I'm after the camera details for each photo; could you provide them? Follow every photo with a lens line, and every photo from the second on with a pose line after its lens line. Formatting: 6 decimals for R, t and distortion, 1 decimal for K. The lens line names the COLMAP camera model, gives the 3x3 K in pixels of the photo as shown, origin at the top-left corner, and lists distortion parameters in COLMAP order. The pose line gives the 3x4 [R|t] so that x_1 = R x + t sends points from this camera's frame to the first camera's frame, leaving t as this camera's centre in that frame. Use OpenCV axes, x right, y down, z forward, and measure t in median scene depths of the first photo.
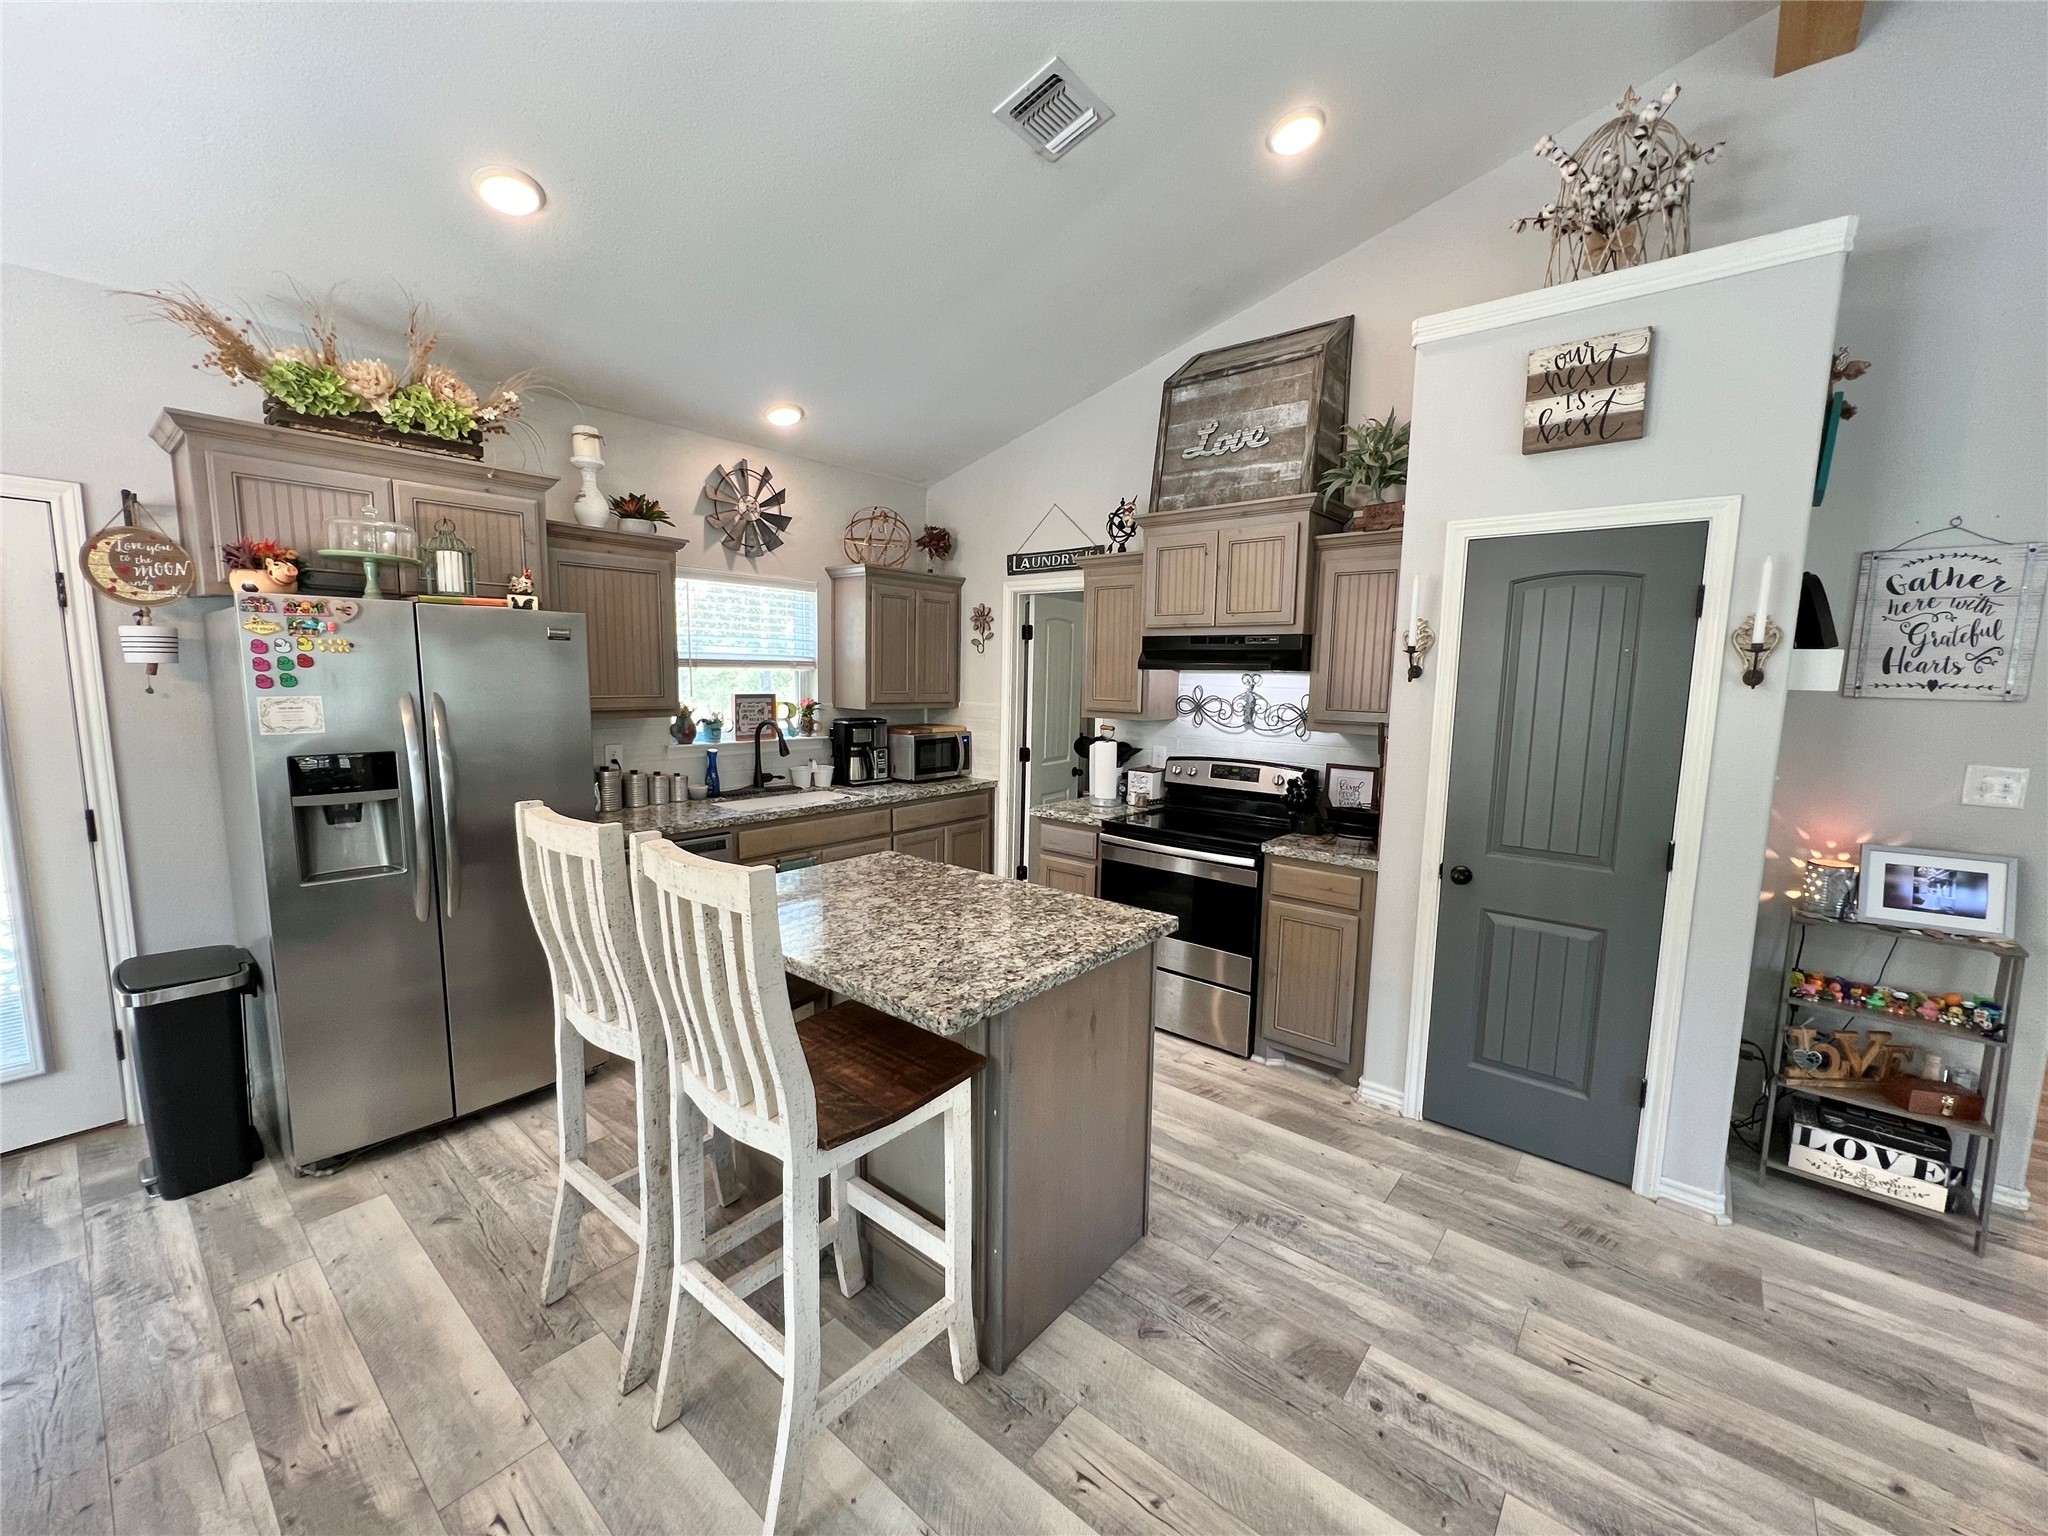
lens RADIAL K [[821.1, 0, 1024.6], [0, 821.1, 774.4], [0, 0, 1]] dist [-0.002151, 0.000679]
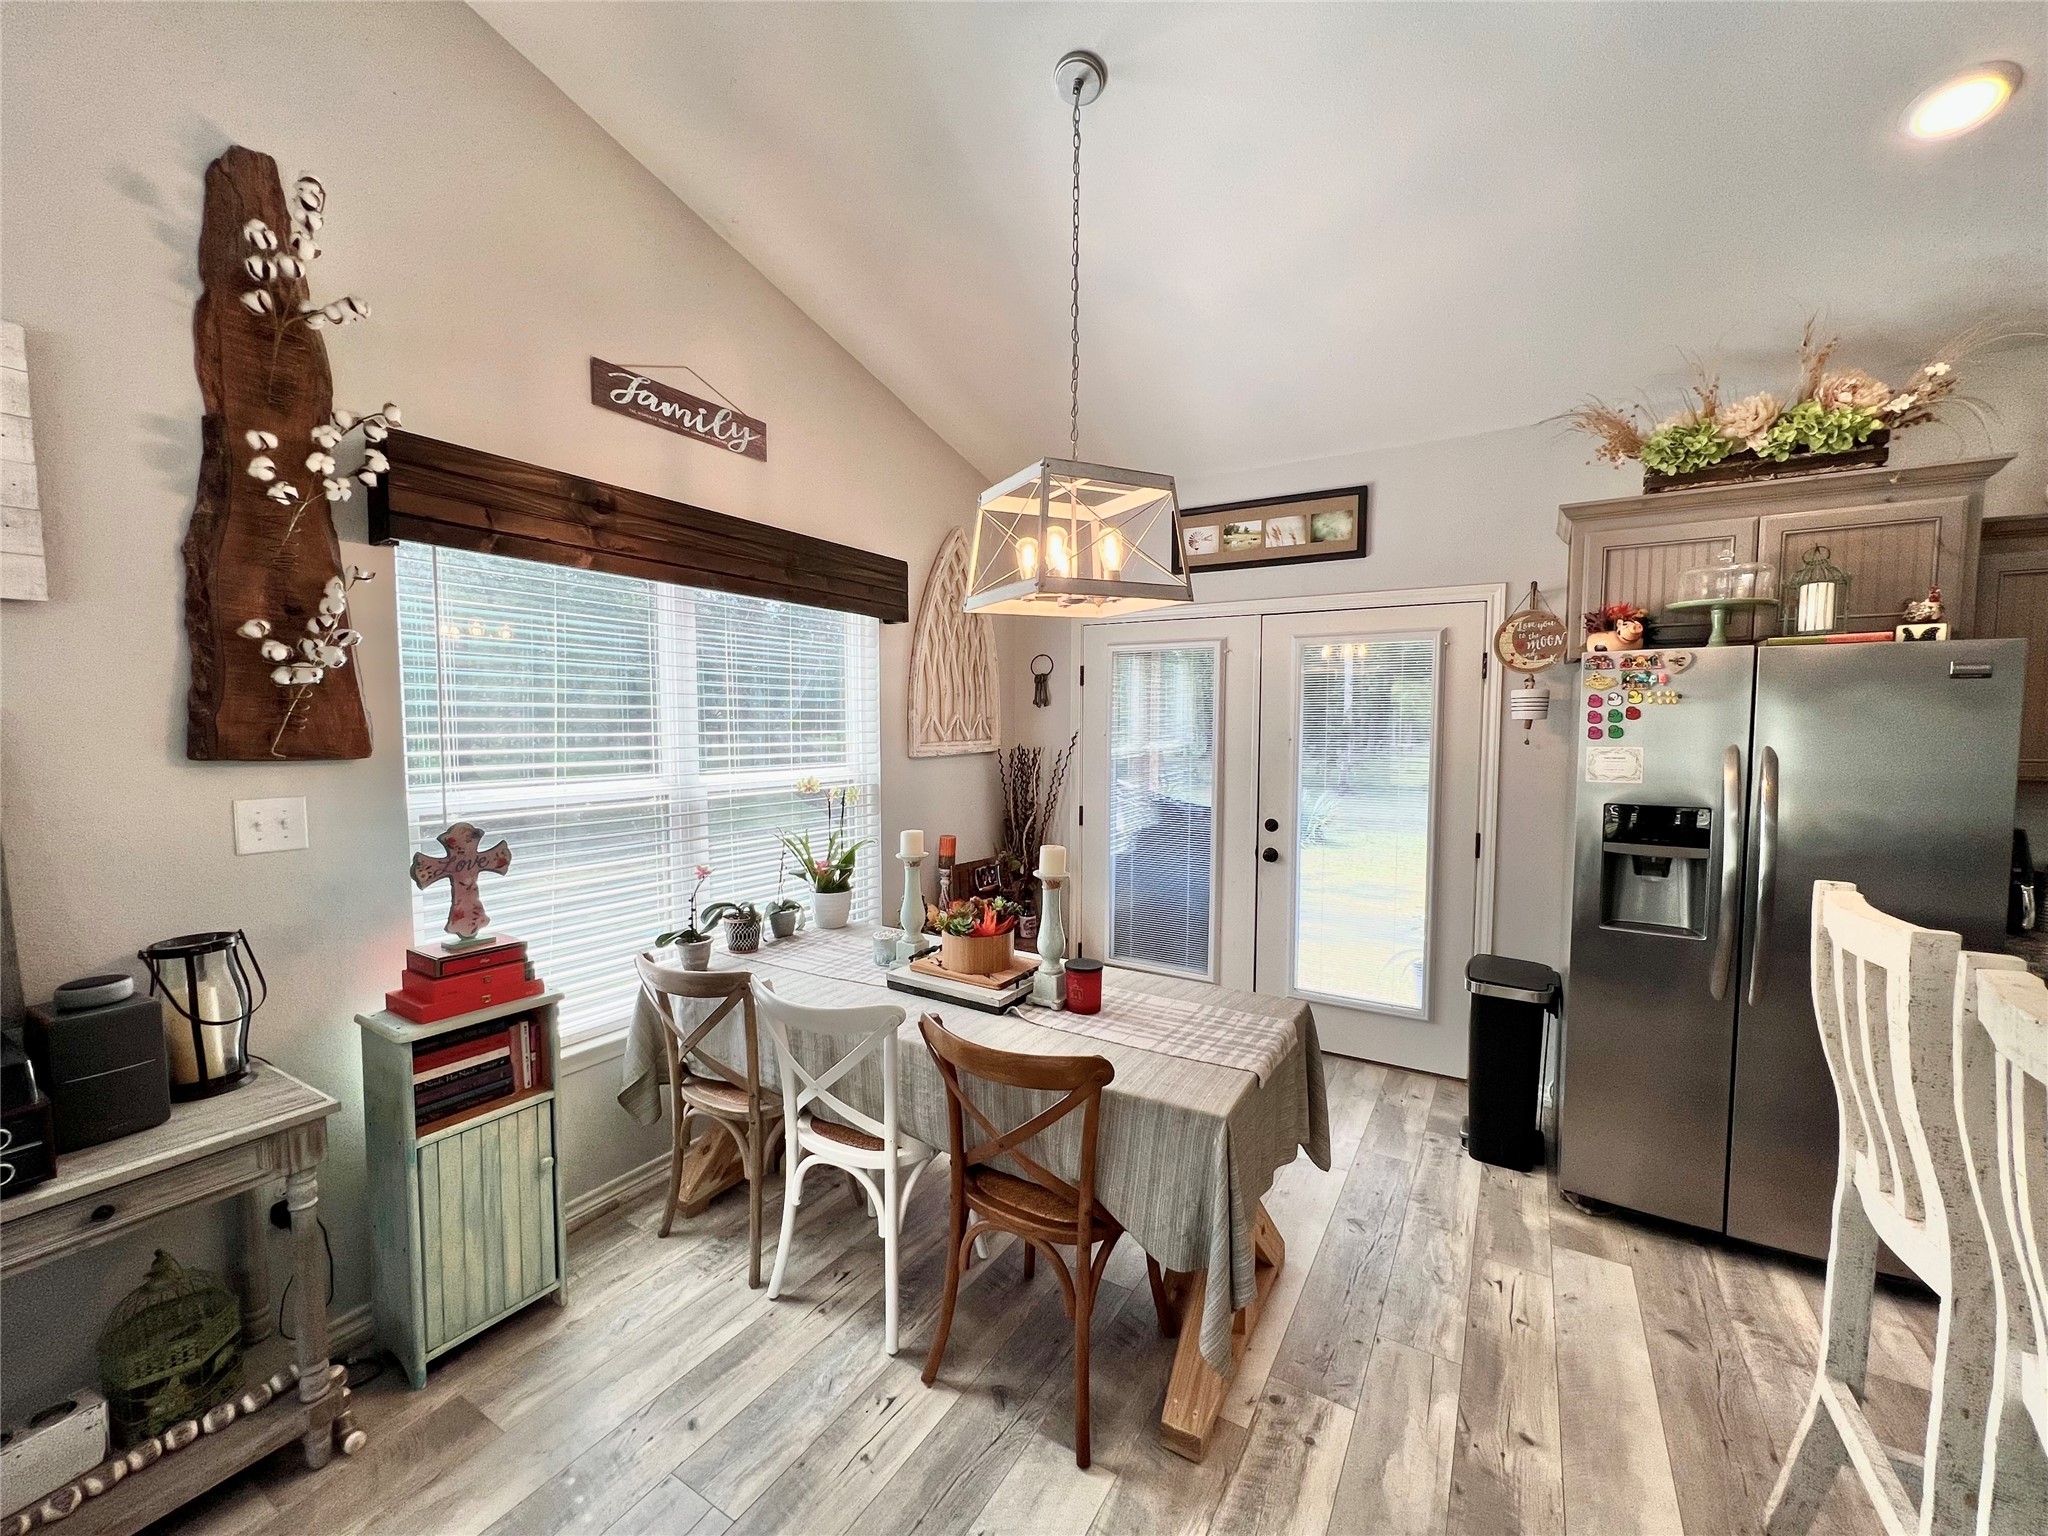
lens RADIAL K [[821.1, 0, 1024.0], [0, 821.1, 773.8], [0, 0, 1]] dist [-0.002151, 0.000679]
pose [[0.145952, 0.045526, -0.988244, 0.029821], [-0.124611, 0.991830, 0.027288, 0.004025], [0.981412, 0.119163, 0.150433, 0.083508]]
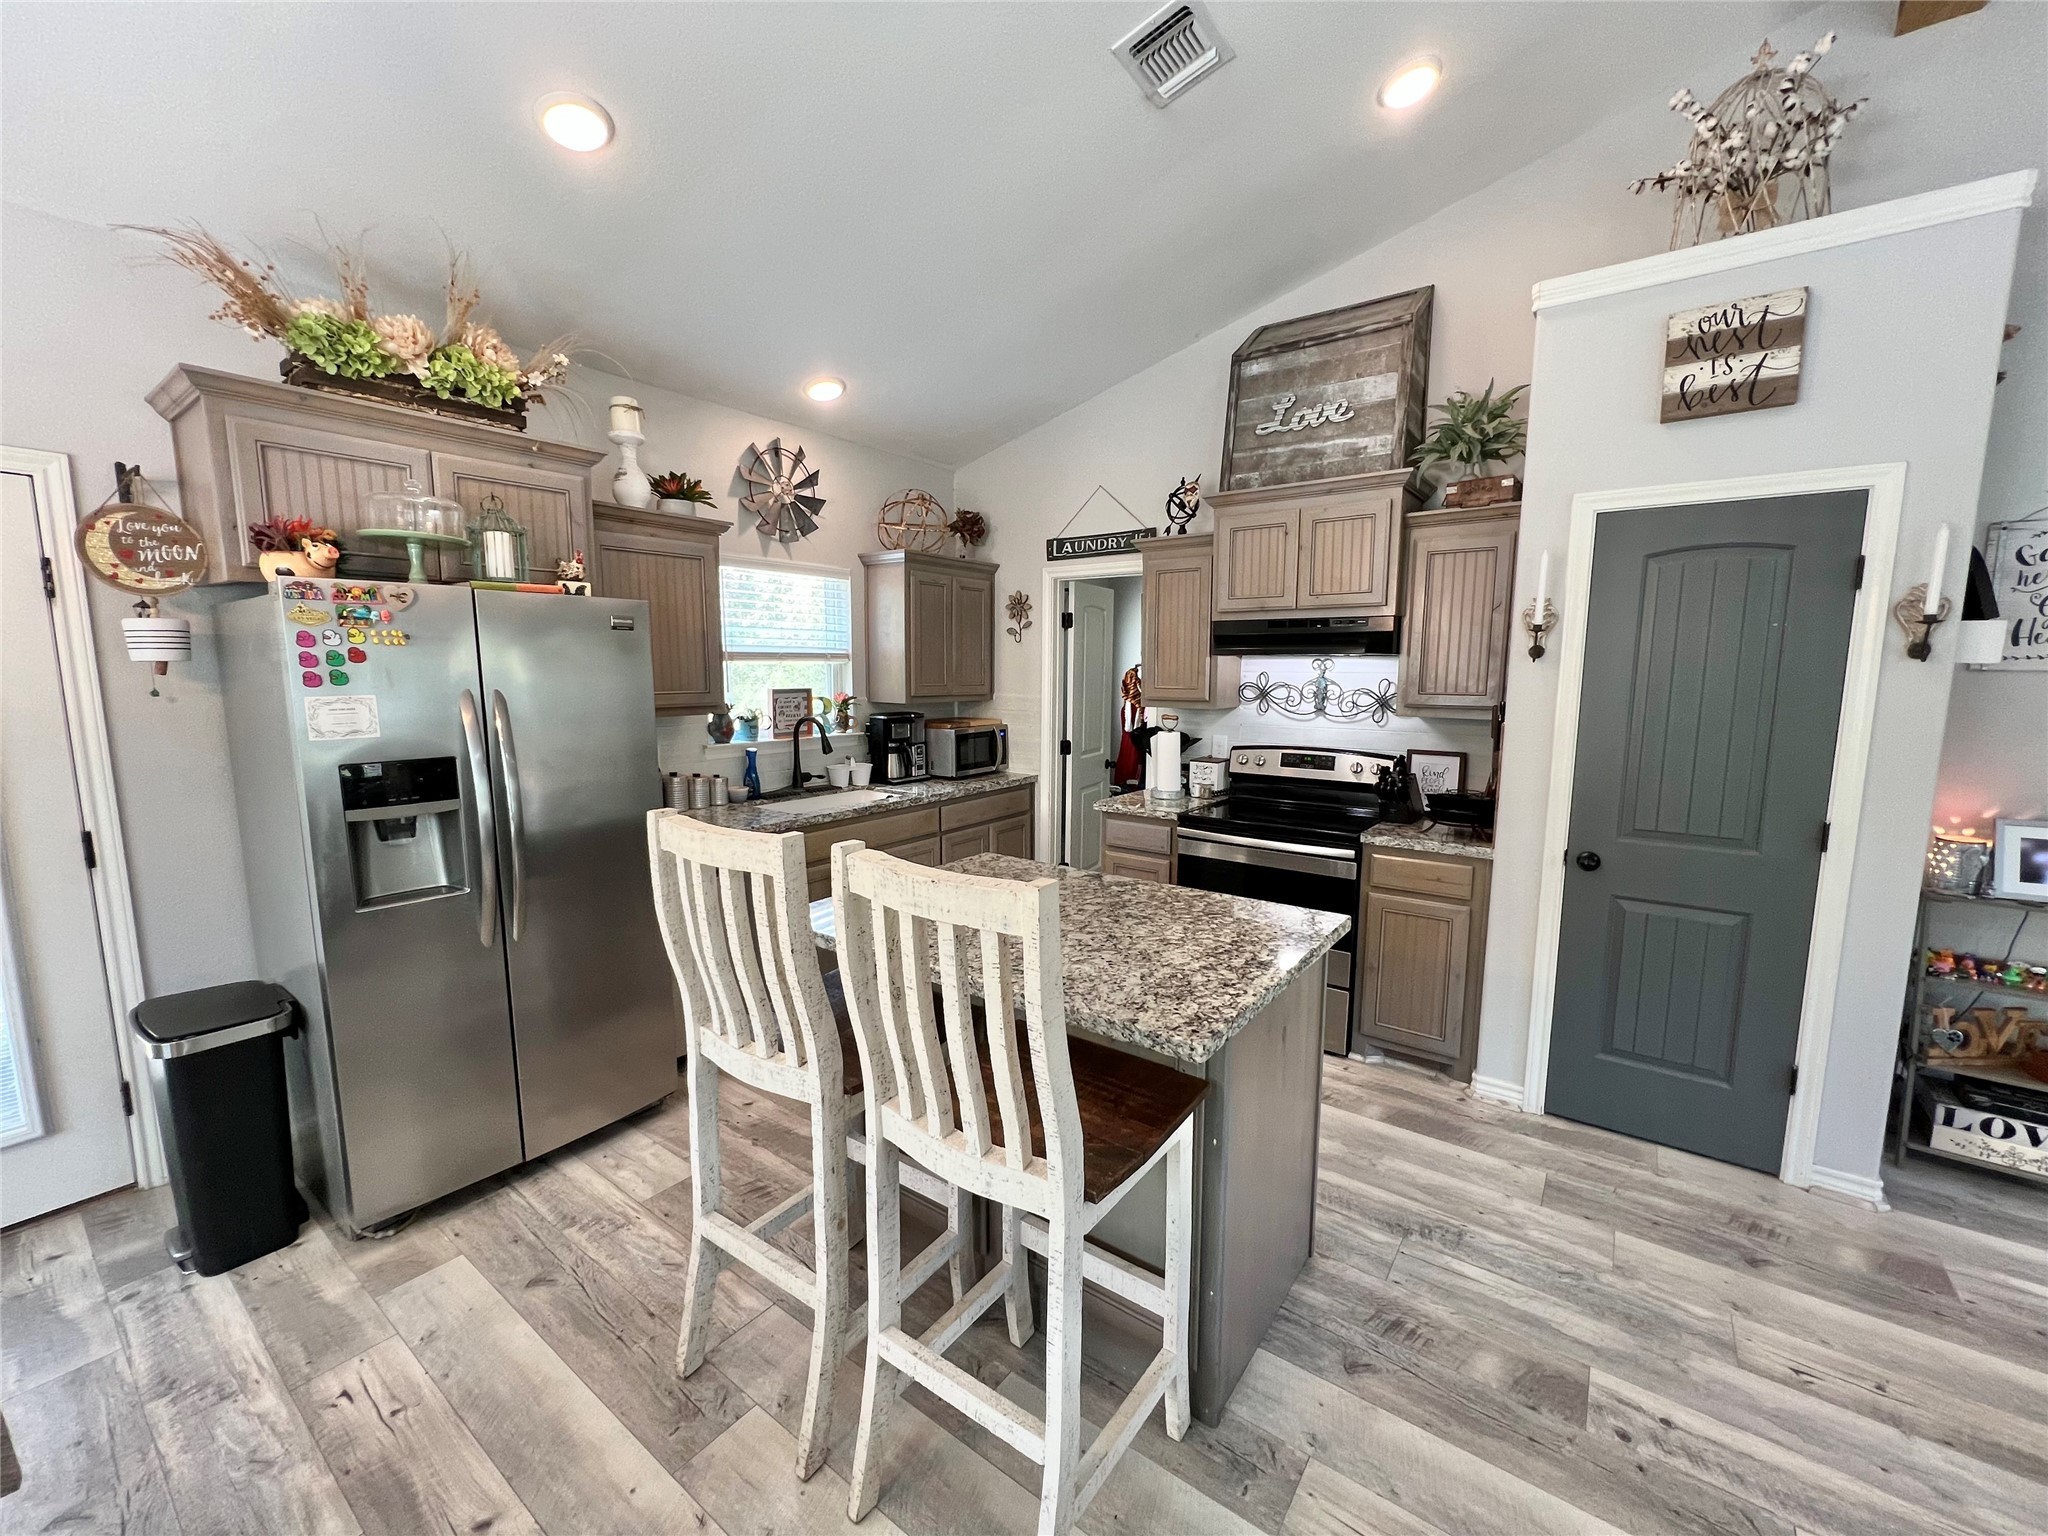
lens RADIAL K [[821.1, 0, 1024.8], [0, 821.1, 774.3], [0, 0, 1]] dist [-0.002151, 0.000679]
pose [[0.998209, -0.022519, 0.055420, -0.181927], [0.022120, 0.999725, 0.007793, -0.002133], [-0.055581, -0.006554, 0.998433, 0.072247]]
